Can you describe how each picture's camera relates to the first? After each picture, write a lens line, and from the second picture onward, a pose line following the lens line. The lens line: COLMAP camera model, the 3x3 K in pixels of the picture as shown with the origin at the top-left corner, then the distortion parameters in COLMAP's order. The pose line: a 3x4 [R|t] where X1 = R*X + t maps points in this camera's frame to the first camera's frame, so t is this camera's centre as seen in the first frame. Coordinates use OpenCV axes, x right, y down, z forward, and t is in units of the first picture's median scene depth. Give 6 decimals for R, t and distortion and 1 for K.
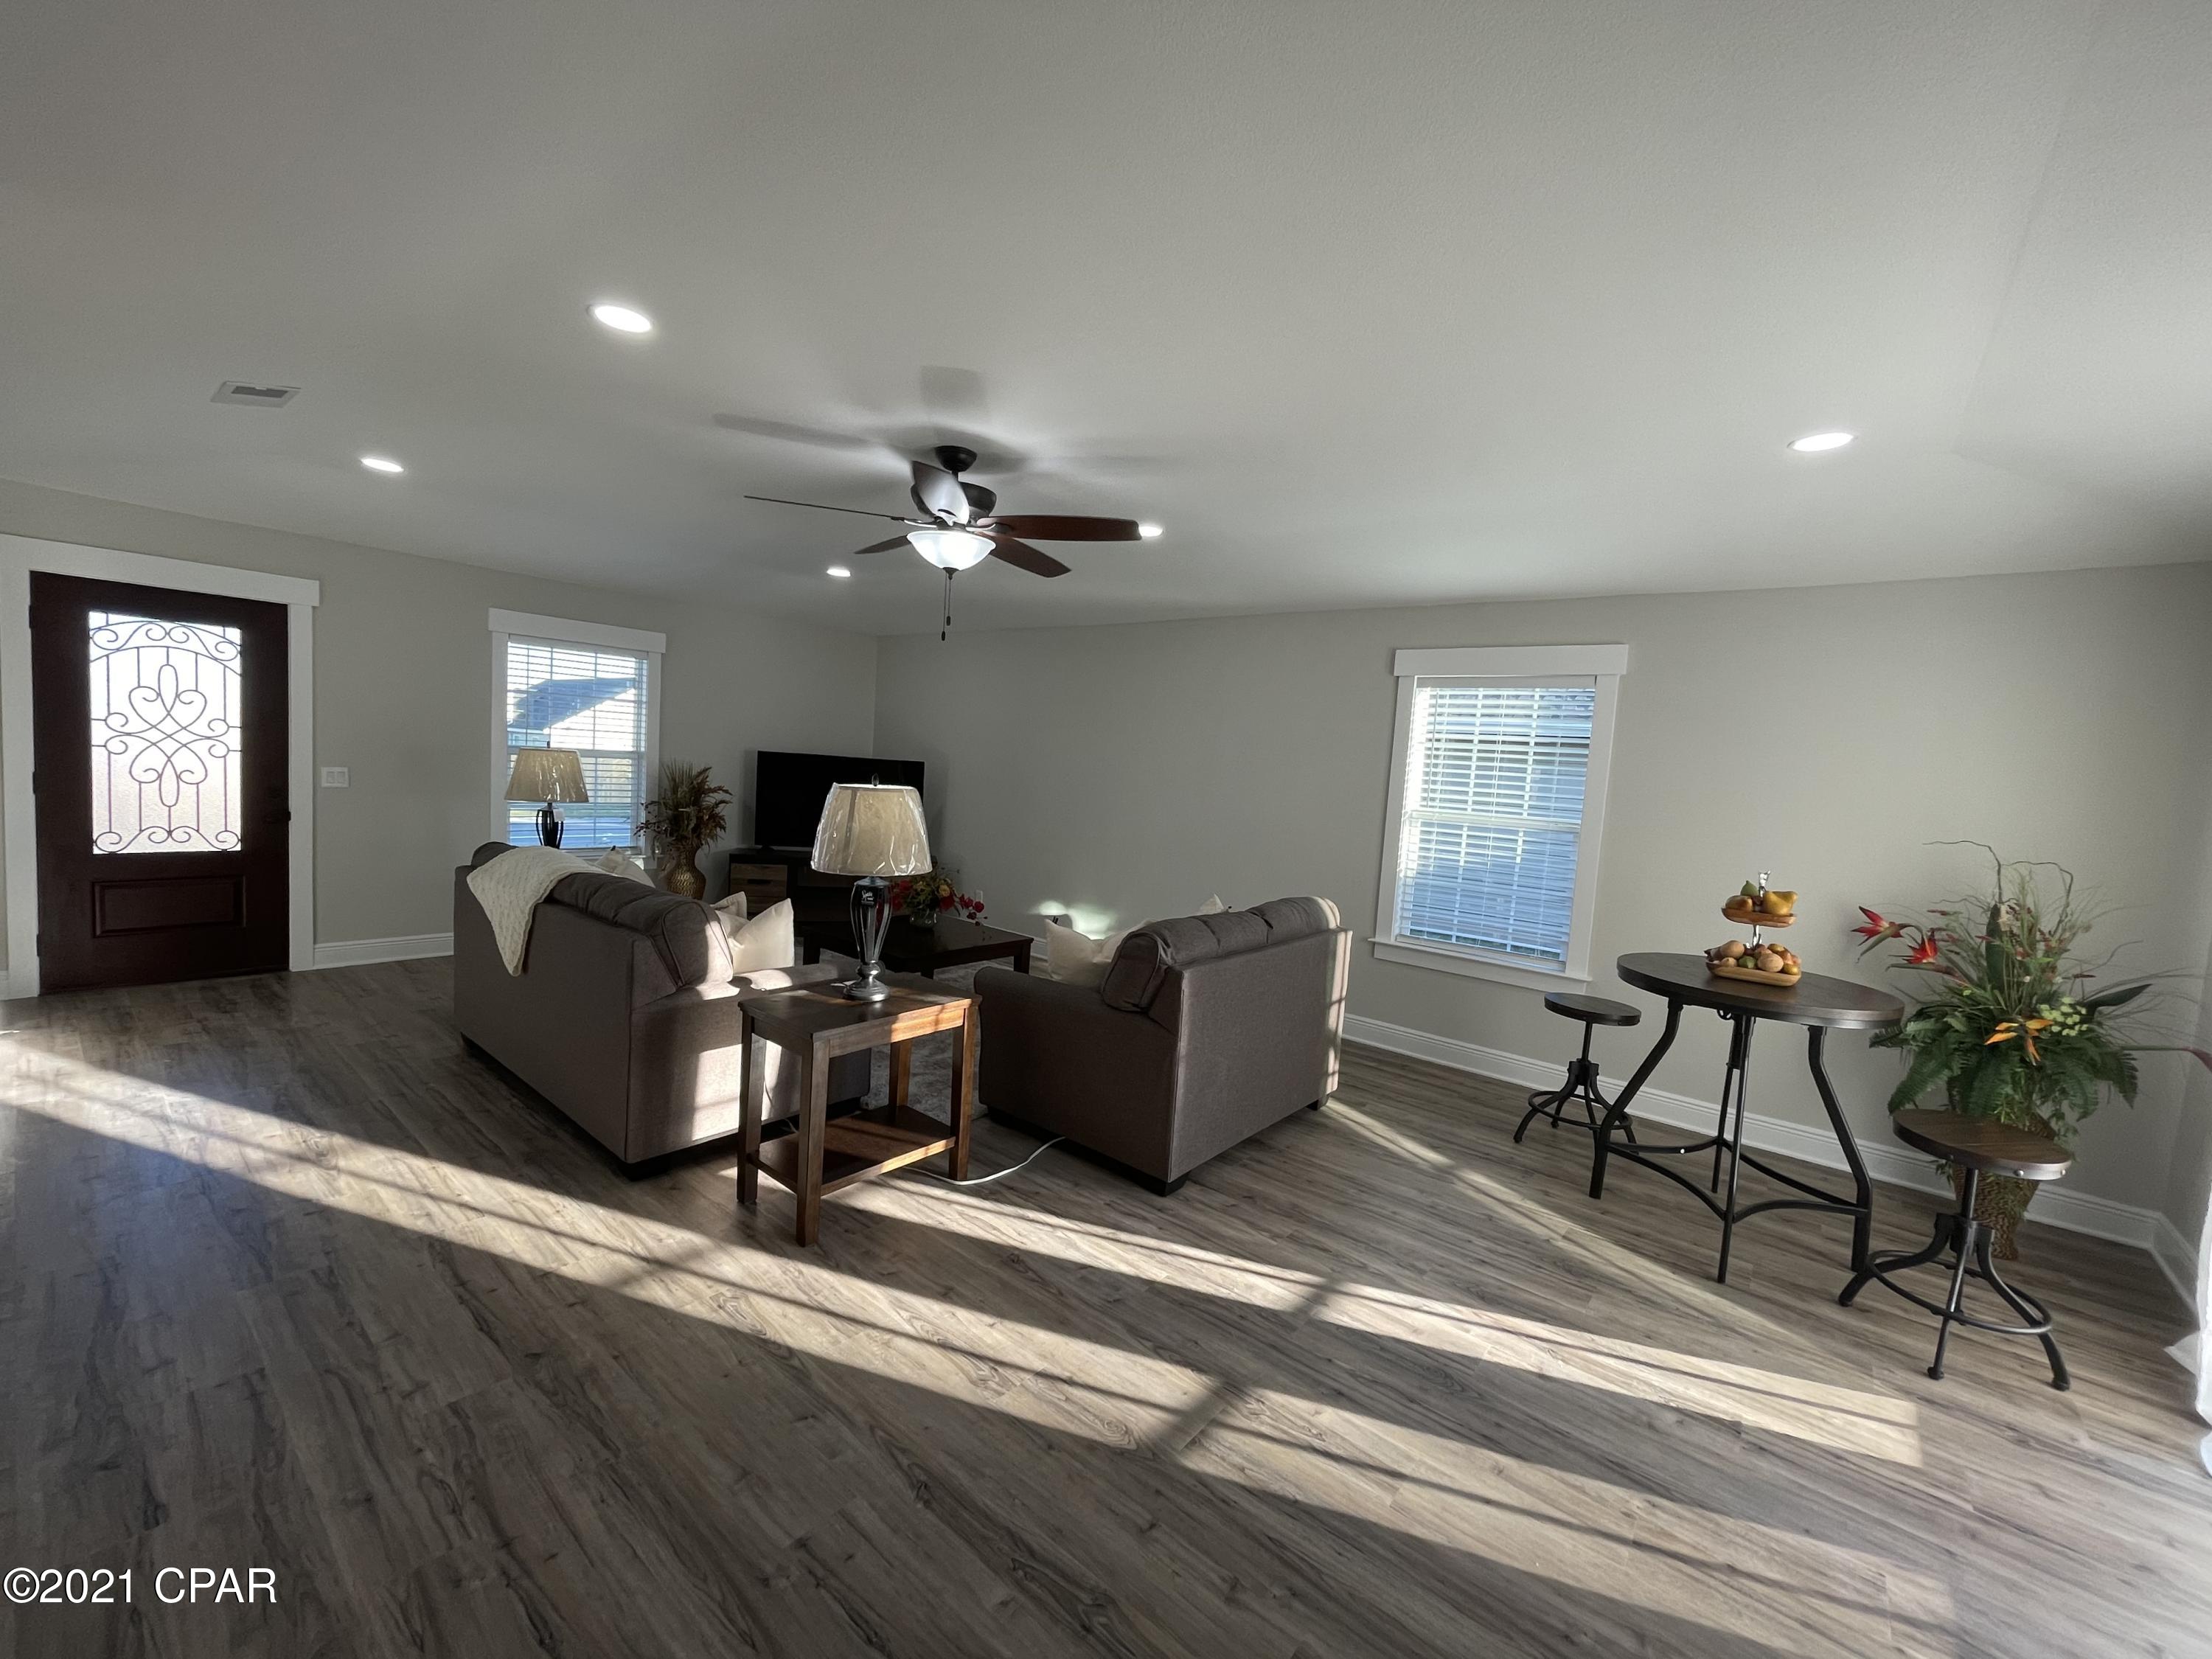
lens RADIAL K [[899.1, 0, 1104.1], [0, 899.1, 824.8], [0, 0, 1]] dist [-0.001189, 0.001681]
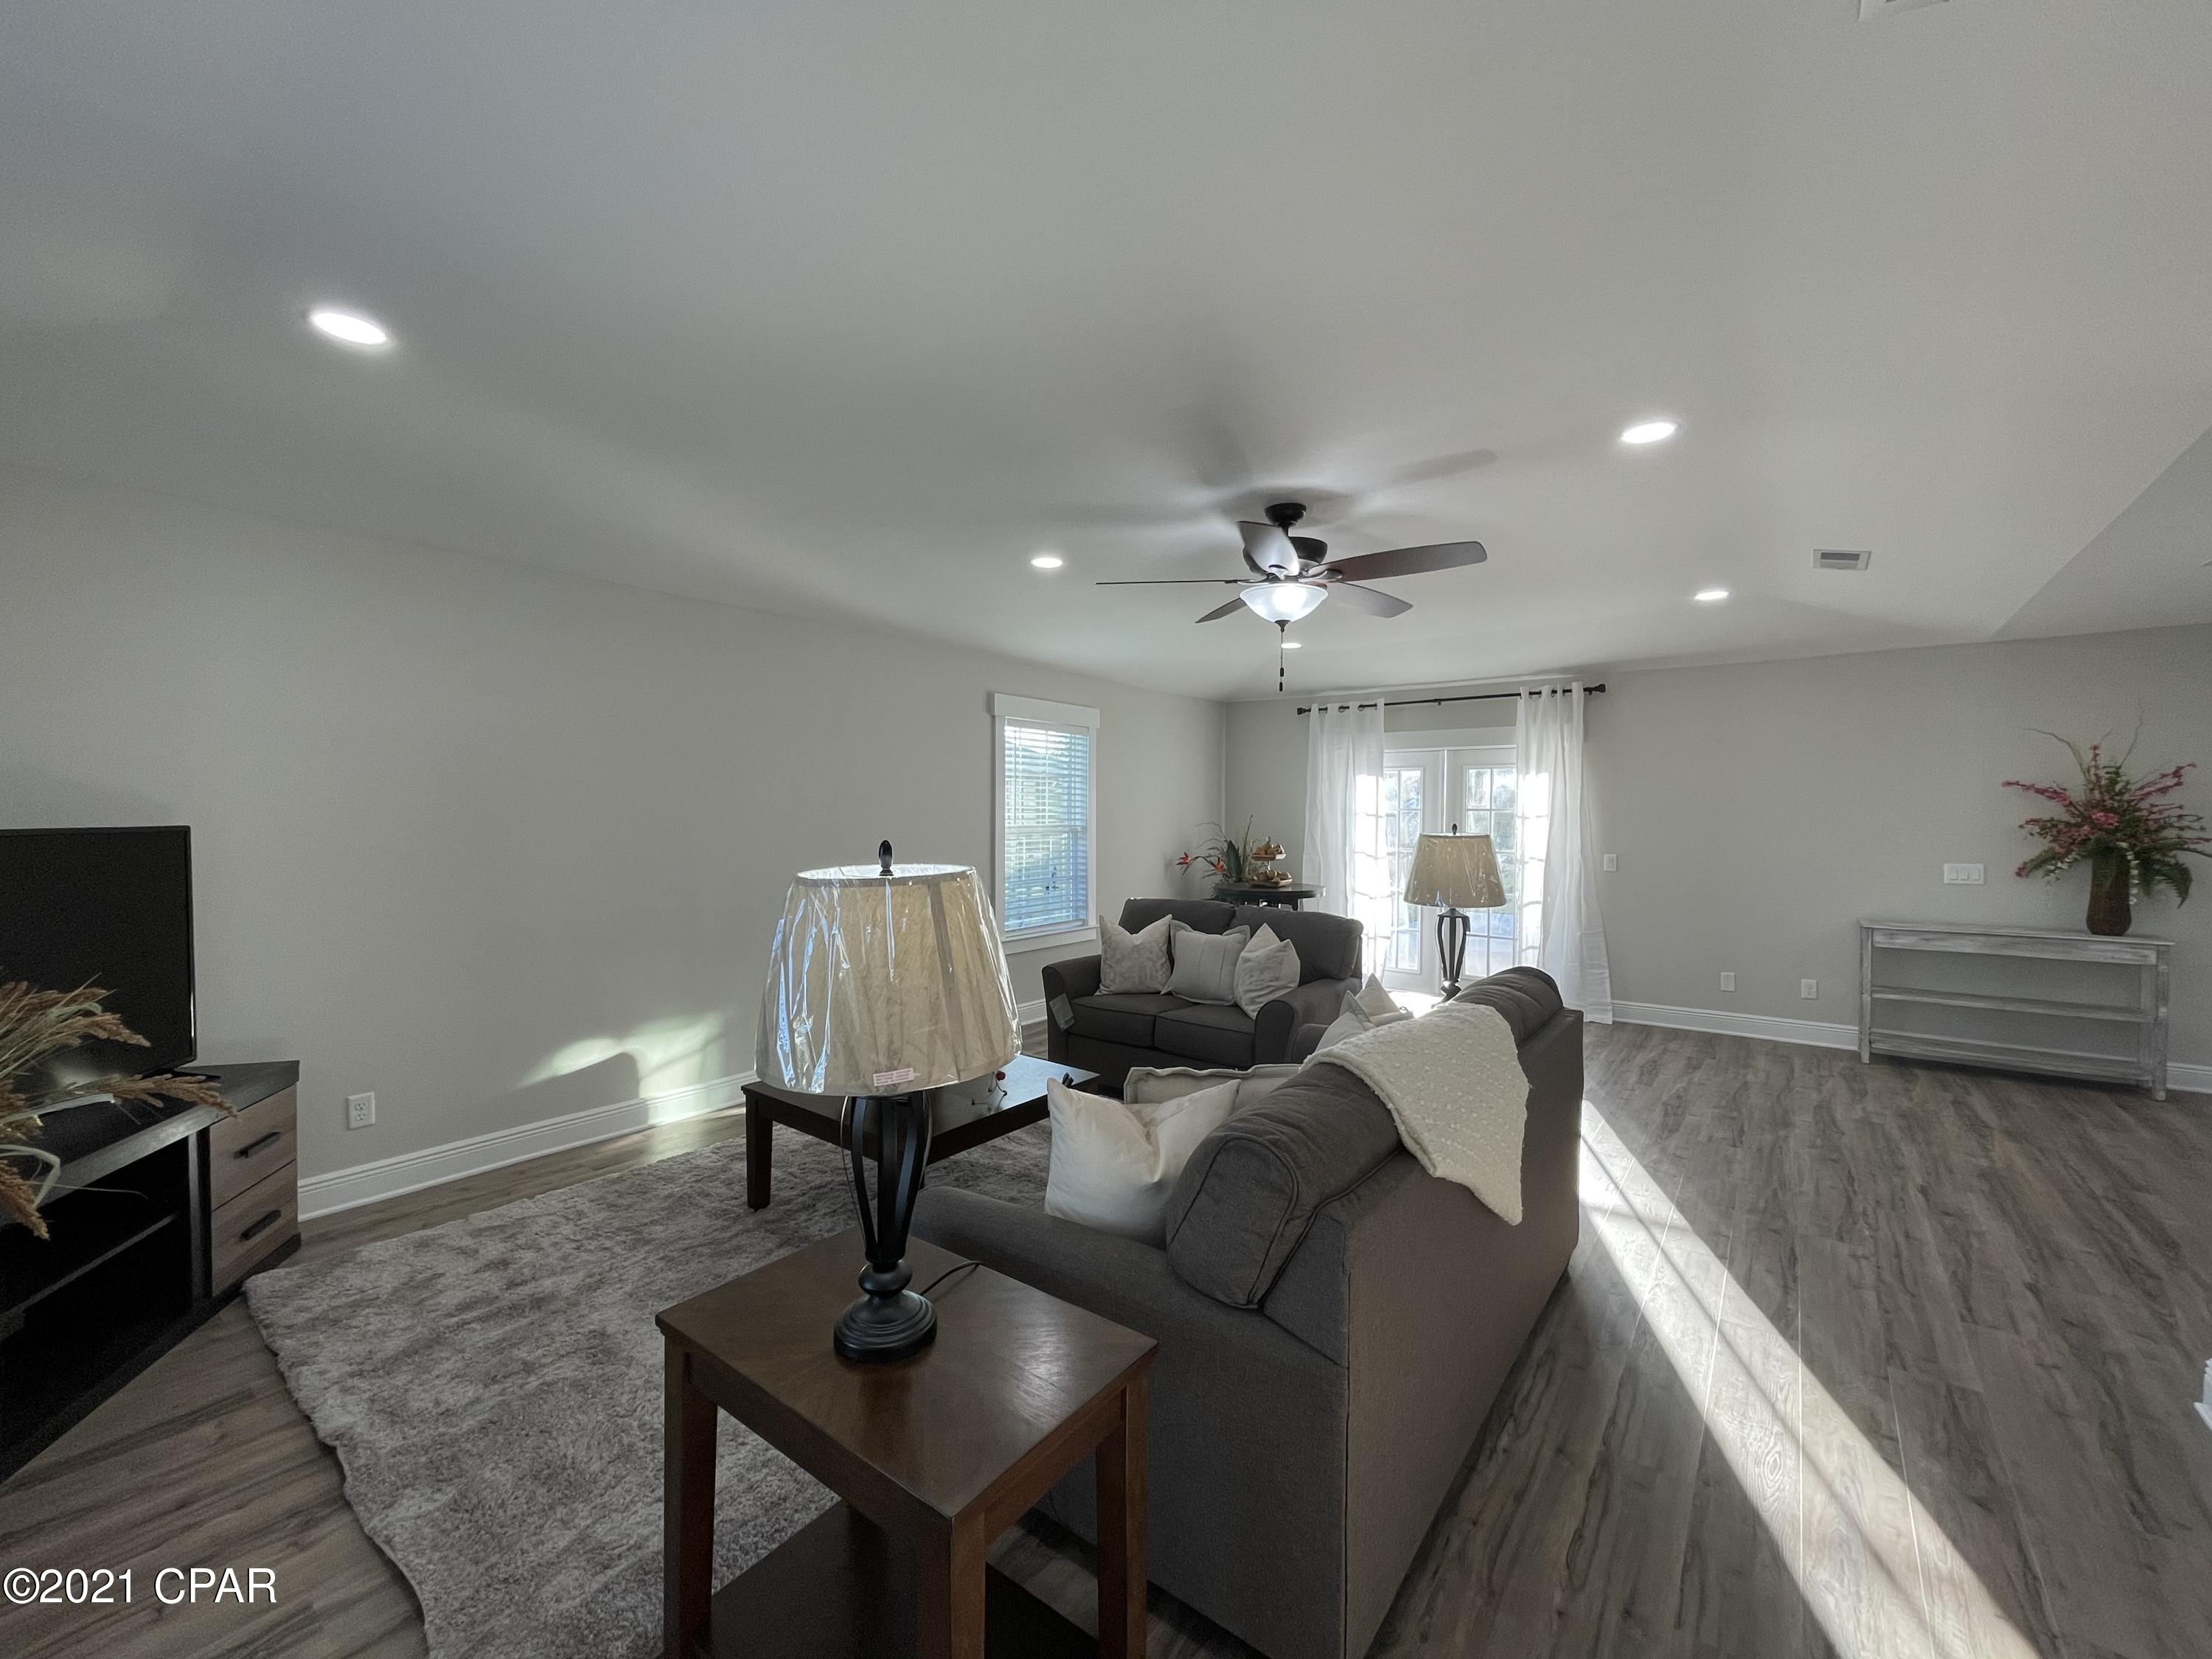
lens RADIAL K [[899.1, 0, 1105.9], [0, 899.1, 833.5], [0, 0, 1]] dist [-0.001189, 0.001681]
pose [[-0.038901, -0.089895, 0.995191, -1.615363], [0.064085, 0.993670, 0.092262, -0.207930], [-0.997186, 0.067366, -0.032894, 1.700518]]
